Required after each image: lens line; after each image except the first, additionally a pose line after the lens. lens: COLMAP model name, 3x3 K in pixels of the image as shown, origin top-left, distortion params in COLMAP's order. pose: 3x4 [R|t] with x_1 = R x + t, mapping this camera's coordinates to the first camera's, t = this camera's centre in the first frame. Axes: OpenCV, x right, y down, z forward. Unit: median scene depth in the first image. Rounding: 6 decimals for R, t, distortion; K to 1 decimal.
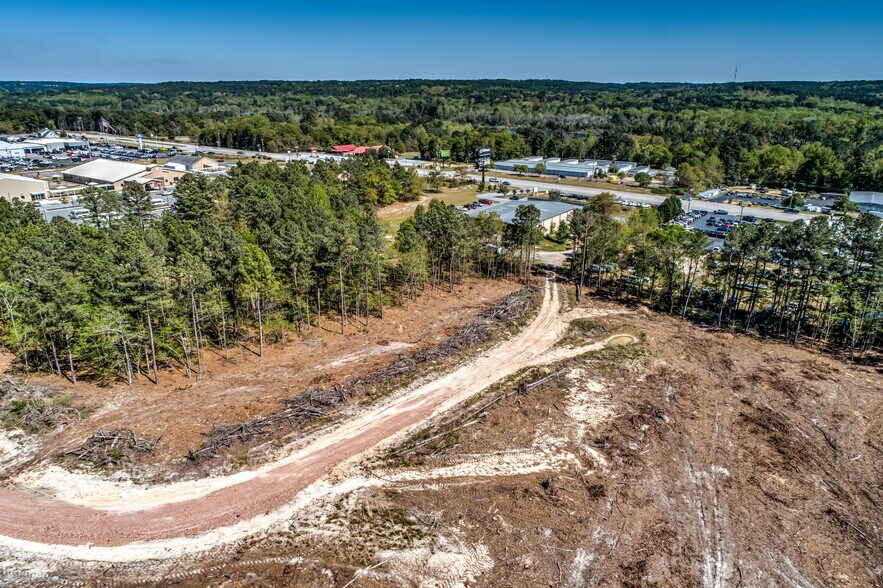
lens RADIAL K [[589.4, 0, 442.9], [0, 589.4, 294.3], [0, 0, 1]] dist [-0.004636, 0.013279]
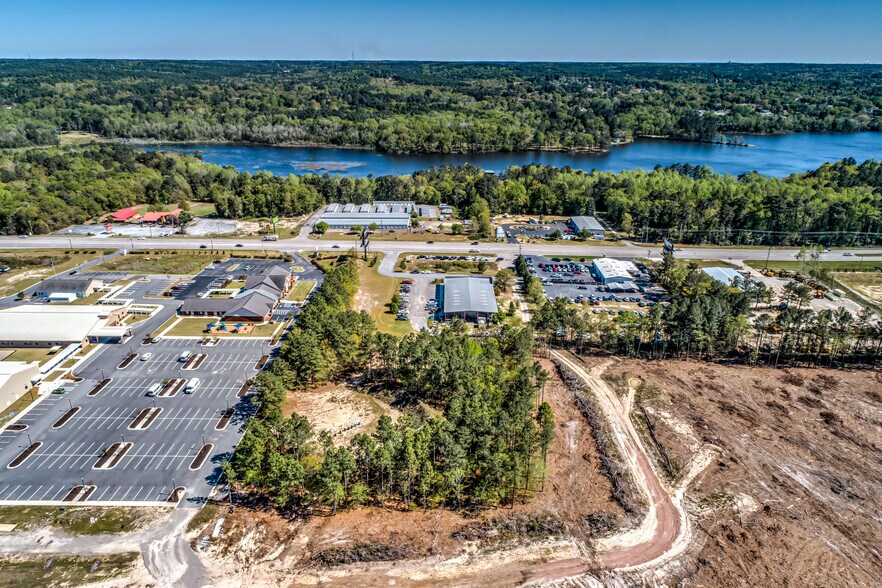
lens RADIAL K [[588.7, 0, 439.5], [0, 588.7, 297.2], [0, 0, 1]] dist [-0.004636, 0.013279]
pose [[0.823153, -0.218038, 0.524289, -0.392179], [0.190894, 0.975857, 0.106123, -0.174572], [-0.534770, 0.012728, 0.844902, -0.103157]]
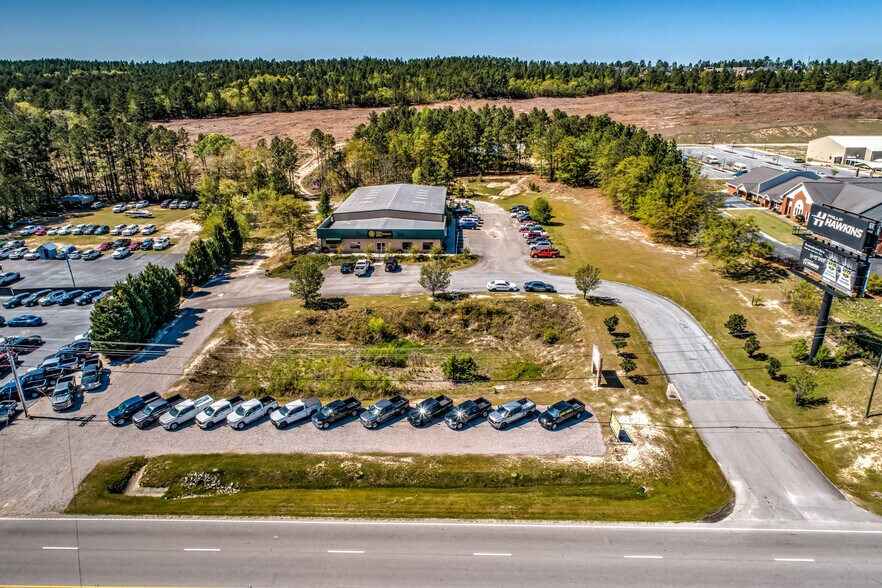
lens RADIAL K [[588.7, 0, 442.1], [0, 588.7, 298.0], [0, 0, 1]] dist [-0.004636, 0.013279]
pose [[-0.830060, 0.179668, -0.527939, 0.279190], [-0.192034, 0.796696, 0.573061, -0.268952], [0.523568, 0.577057, -0.626803, 0.887969]]
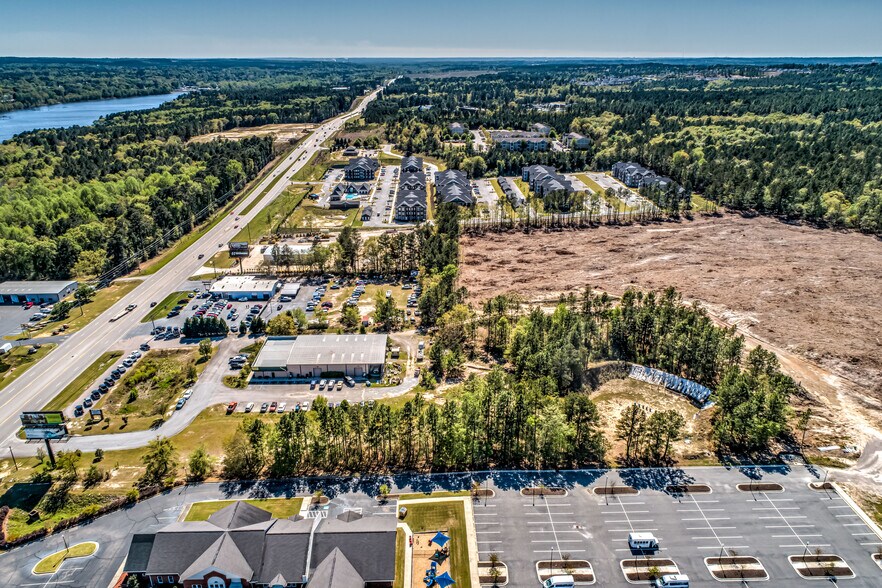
lens RADIAL K [[588.7, 0, 445.2], [0, 588.7, 288.5], [0, 0, 1]] dist [-0.004636, 0.013279]
pose [[-0.608286, -0.301465, 0.734239, -0.475879], [0.260000, 0.798343, 0.543183, -0.470276], [-0.749926, 0.521313, -0.407240, 0.715985]]
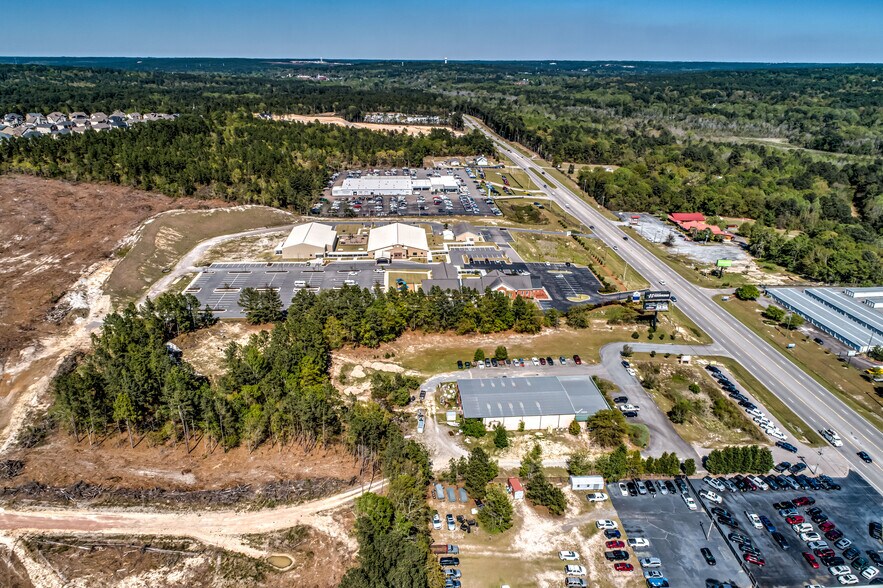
lens RADIAL K [[589.4, 0, 441.8], [0, 589.4, 289.1], [0, 0, 1]] dist [-0.004636, 0.013279]
pose [[0.644933, 0.275627, -0.712805, 0.411189], [-0.255826, 0.956752, 0.138489, -0.240981], [0.720149, 0.093038, 0.687554, 0.107337]]
